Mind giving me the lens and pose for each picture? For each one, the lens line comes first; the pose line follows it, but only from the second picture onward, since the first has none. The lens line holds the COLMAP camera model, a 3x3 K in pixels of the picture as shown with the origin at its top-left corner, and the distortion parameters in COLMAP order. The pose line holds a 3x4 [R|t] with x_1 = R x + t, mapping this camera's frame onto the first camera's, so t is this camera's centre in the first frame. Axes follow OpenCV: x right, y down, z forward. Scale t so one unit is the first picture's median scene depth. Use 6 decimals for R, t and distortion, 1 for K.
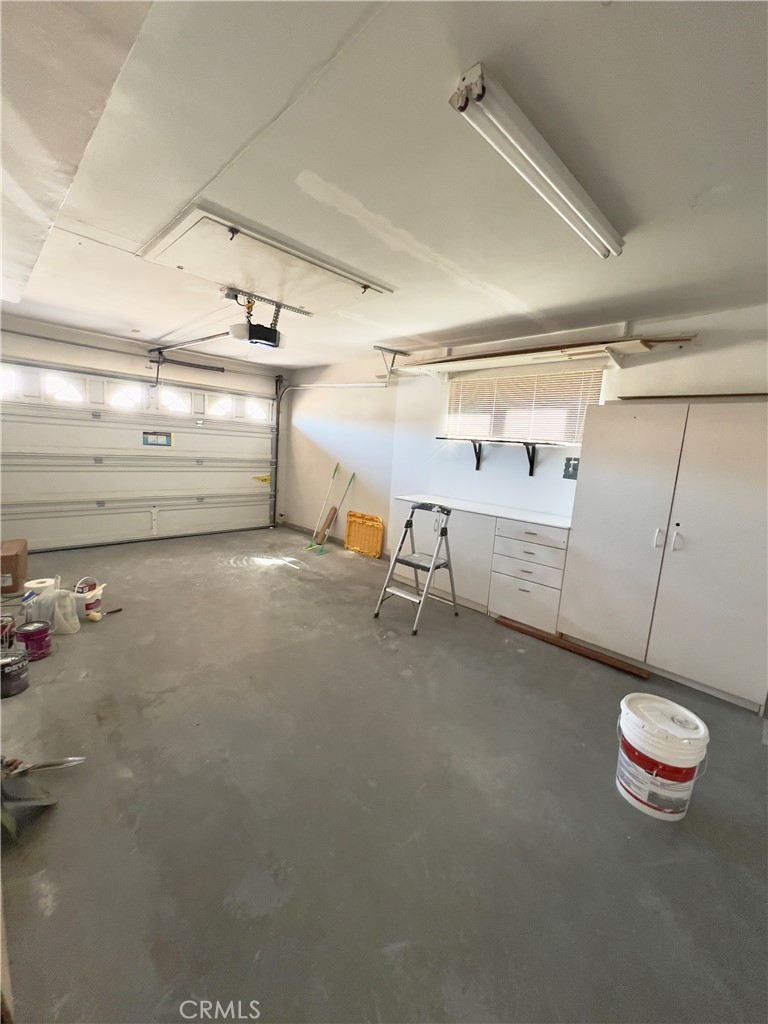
lens RADIAL K [[406.5, 0, 381.6], [0, 406.5, 510.3], [0, 0, 1]] dist [-0.003062, 0.000827]
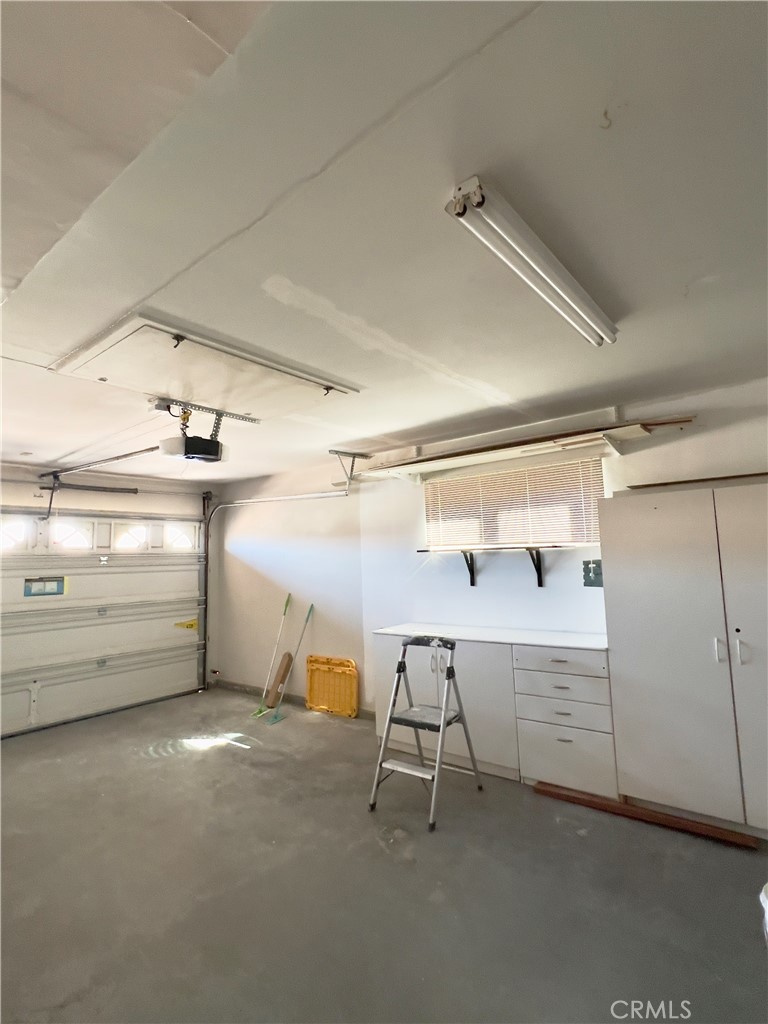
lens RADIAL K [[507.3, 0, 382.4], [0, 507.3, 511.1], [0, 0, 1]] dist [-0.001468, -0.000178]
pose [[0.989701, -0.083975, 0.115932, -0.060561], [0.110573, 0.962802, -0.246550, -0.019125], [-0.090916, 0.256829, 0.962171, 0.020079]]
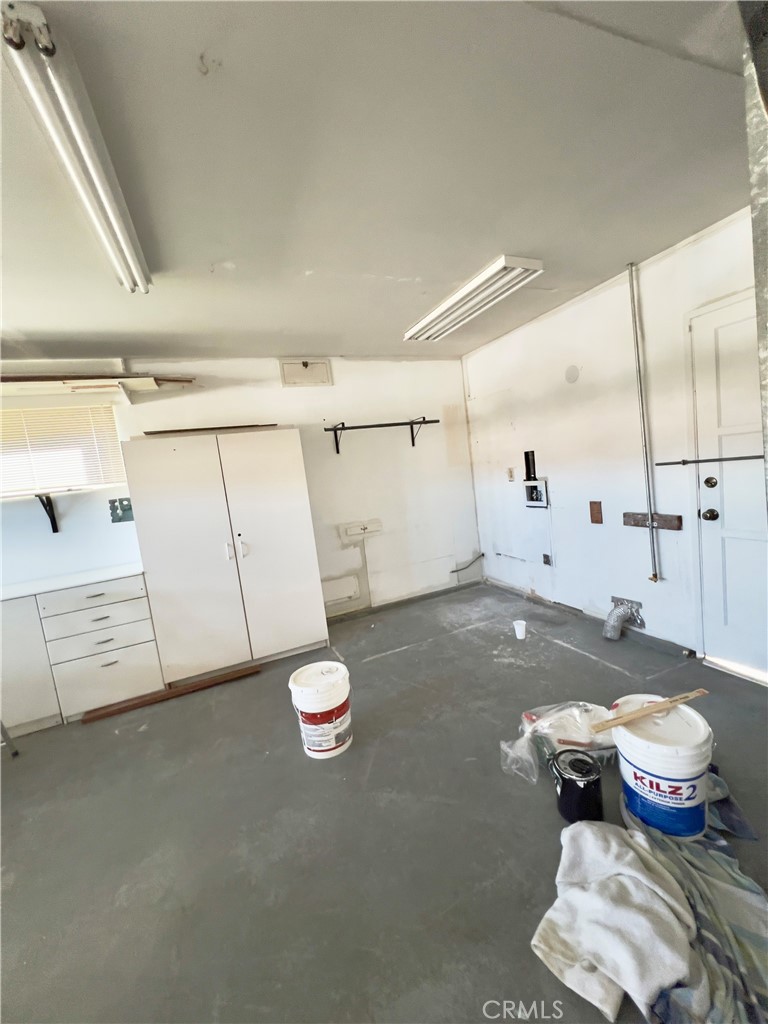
lens RADIAL K [[407.5, 0, 386.8], [0, 407.5, 510.1], [0, 0, 1]] dist [-0.000951, 0.000998]
pose [[0.369126, -0.205059, 0.906475, -0.137224], [0.288735, 0.952394, 0.097871, -0.020858], [-0.883390, 0.225605, 0.410761, 0.098626]]
